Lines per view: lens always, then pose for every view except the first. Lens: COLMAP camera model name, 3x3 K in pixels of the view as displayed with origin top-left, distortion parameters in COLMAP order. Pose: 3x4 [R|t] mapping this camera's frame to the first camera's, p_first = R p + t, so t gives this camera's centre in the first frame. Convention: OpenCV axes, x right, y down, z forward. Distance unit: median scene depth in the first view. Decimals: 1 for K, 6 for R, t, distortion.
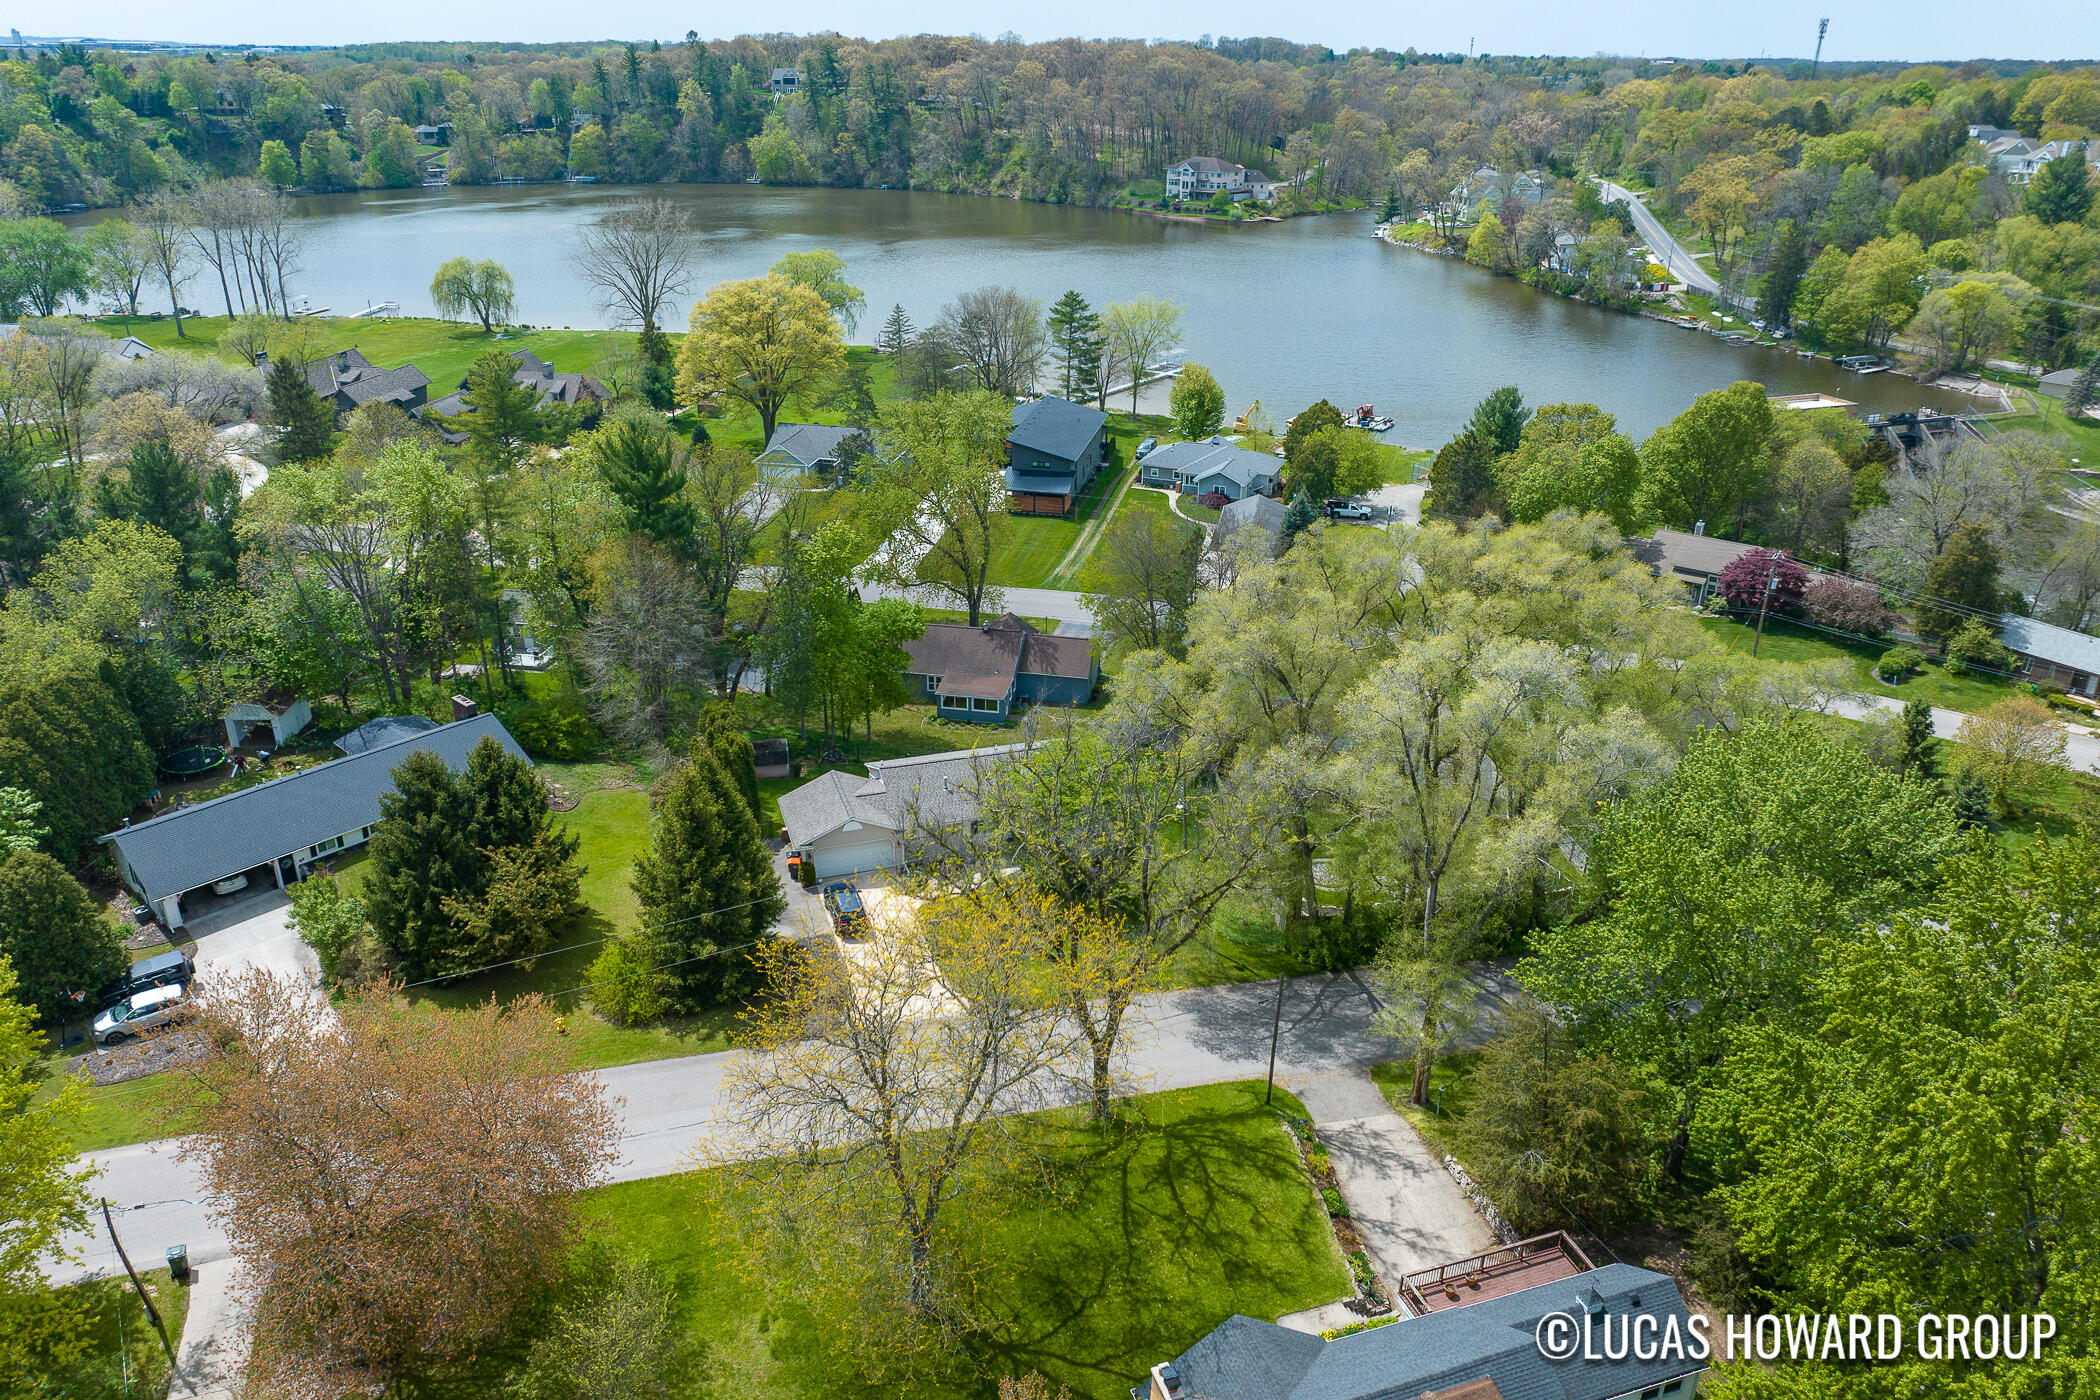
lens RADIAL K [[1480.9, 0, 1056.5], [0, 1480.9, 706.3], [0, 0, 1]] dist [-0.054460, 0.031106]
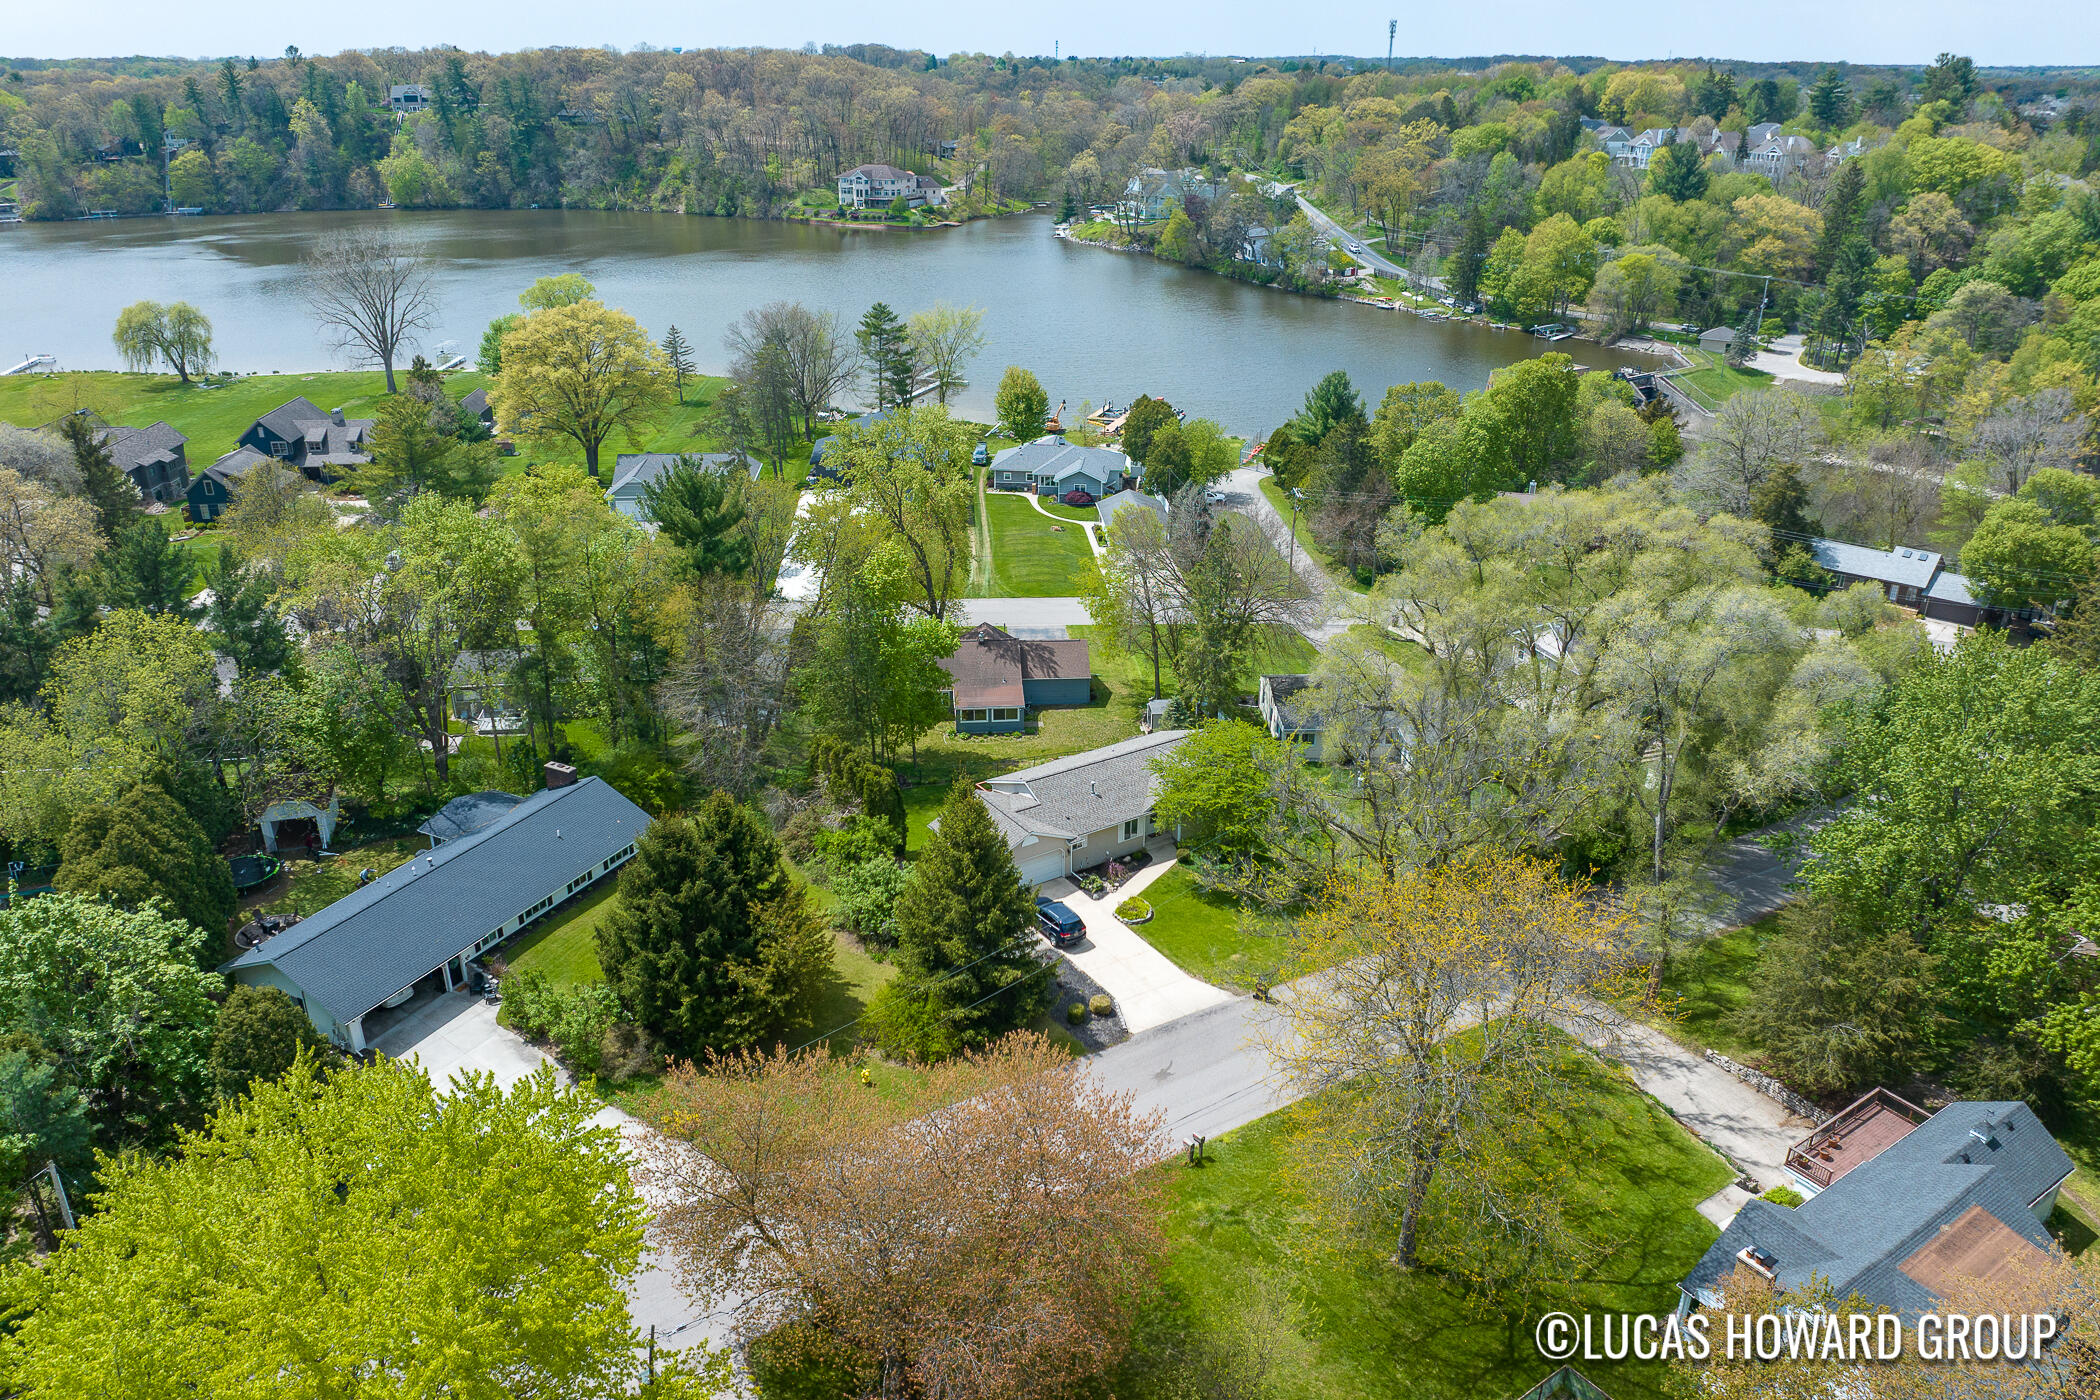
lens RADIAL K [[1480.9, 0, 1055.6], [0, 1480.9, 702.4], [0, 0, 1]] dist [-0.054460, 0.031106]
pose [[0.965400, -0.111824, 0.235581, -0.154294], [0.113177, 0.993544, 0.007817, -0.008066], [-0.234934, 0.019116, 0.971823, 0.008158]]
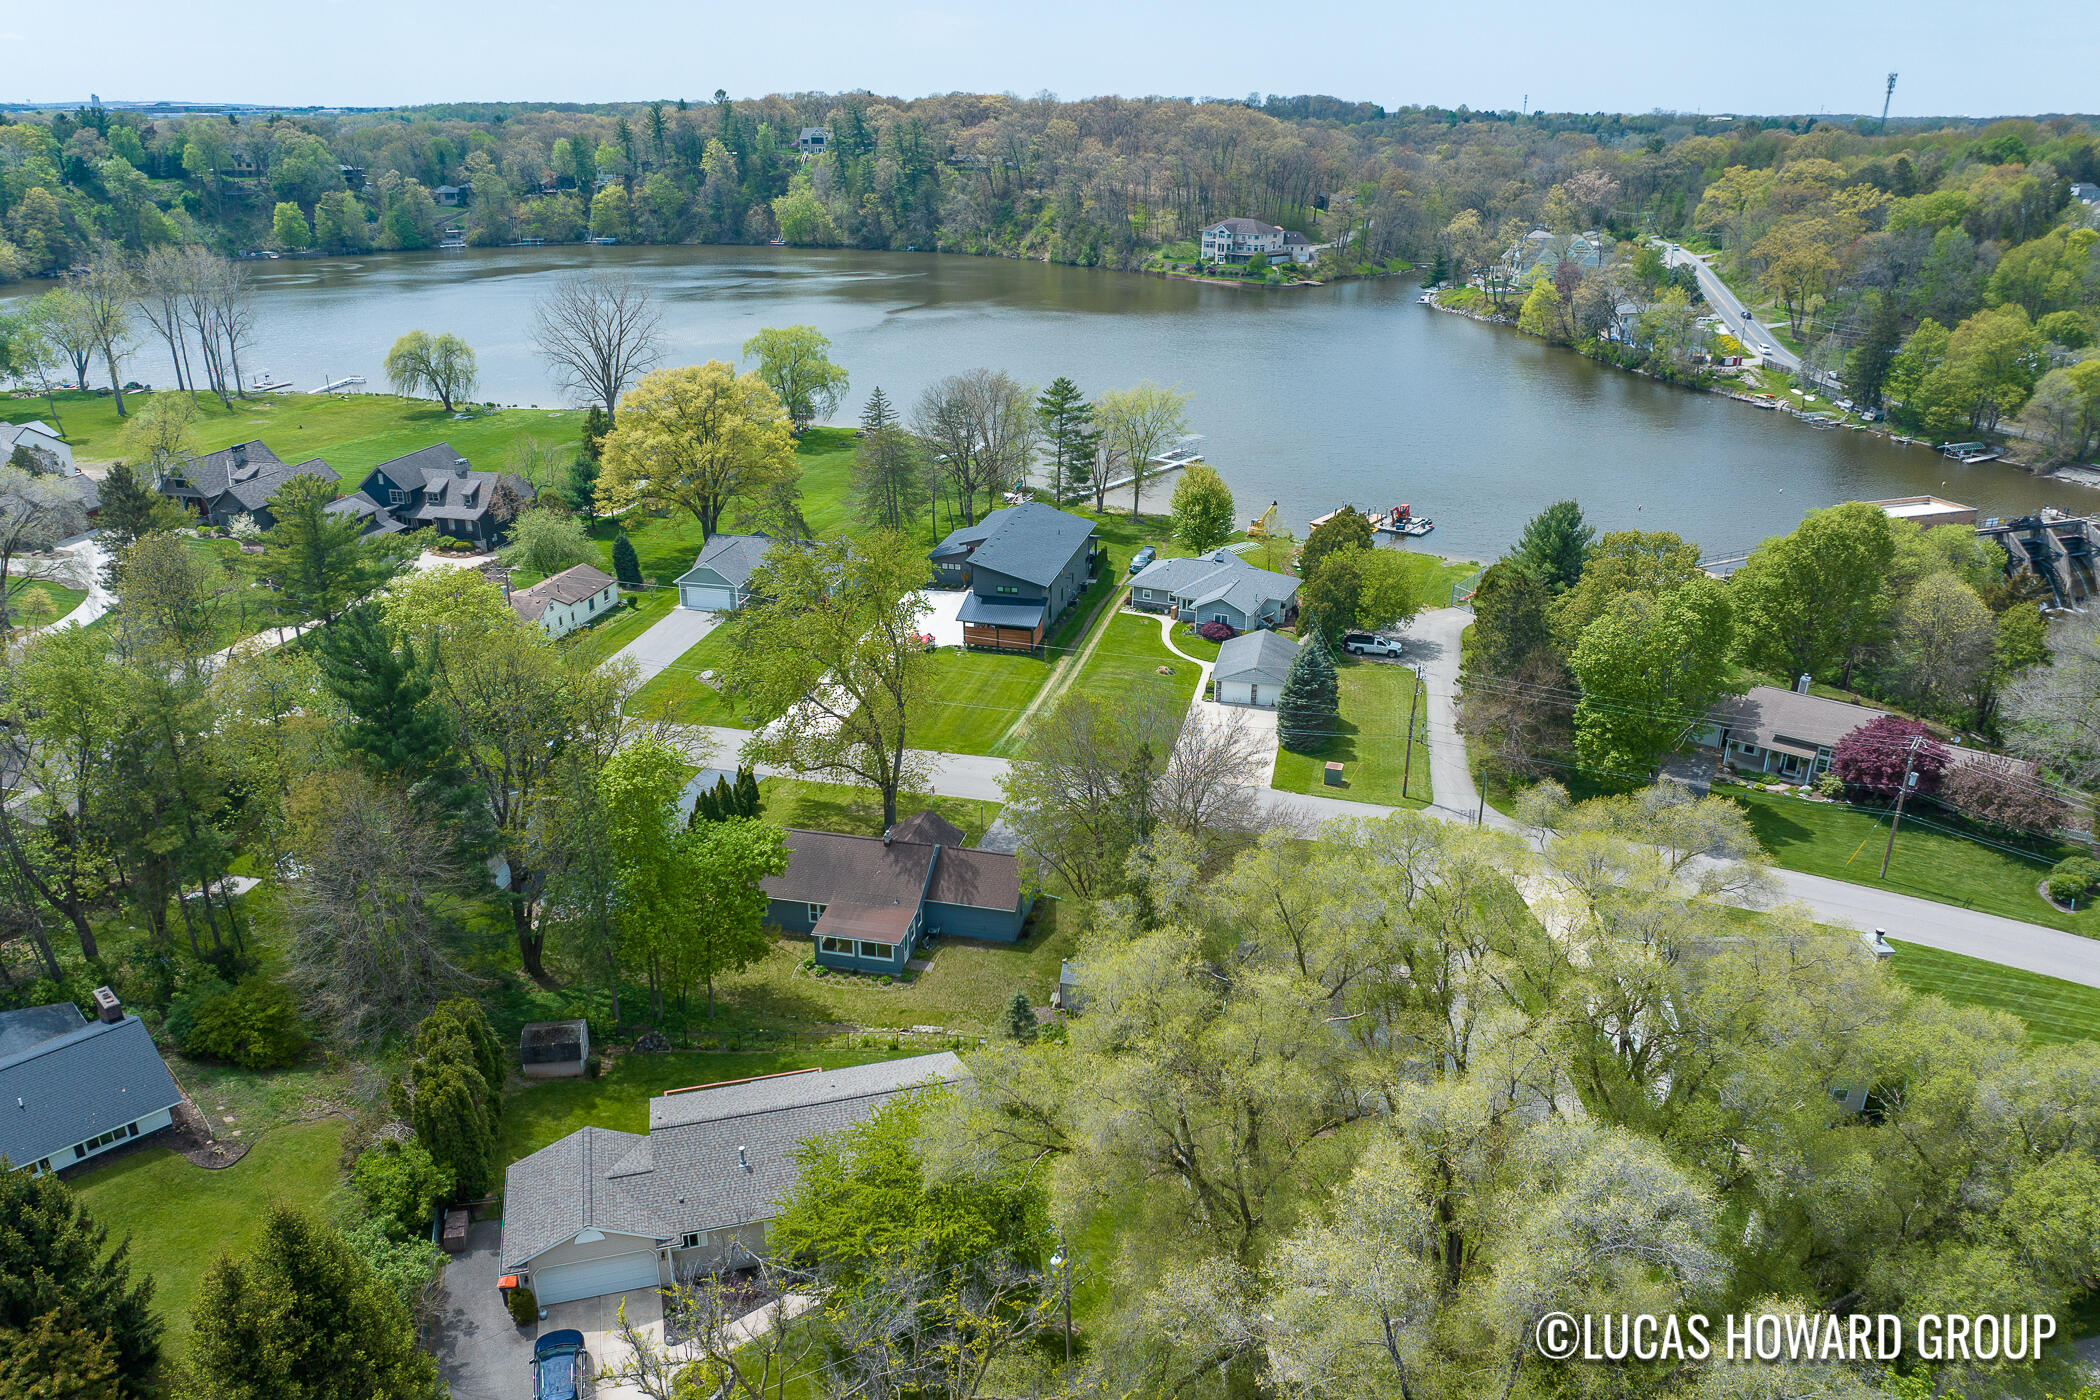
lens RADIAL K [[1480.9, 0, 1053.5], [0, 1480.9, 704.2], [0, 0, 1]] dist [-0.054460, 0.031106]
pose [[0.999316, 0.009959, -0.035600, 0.042538], [-0.011230, 0.999301, -0.035670, -0.062522], [0.035220, 0.036045, 0.998729, 0.145001]]
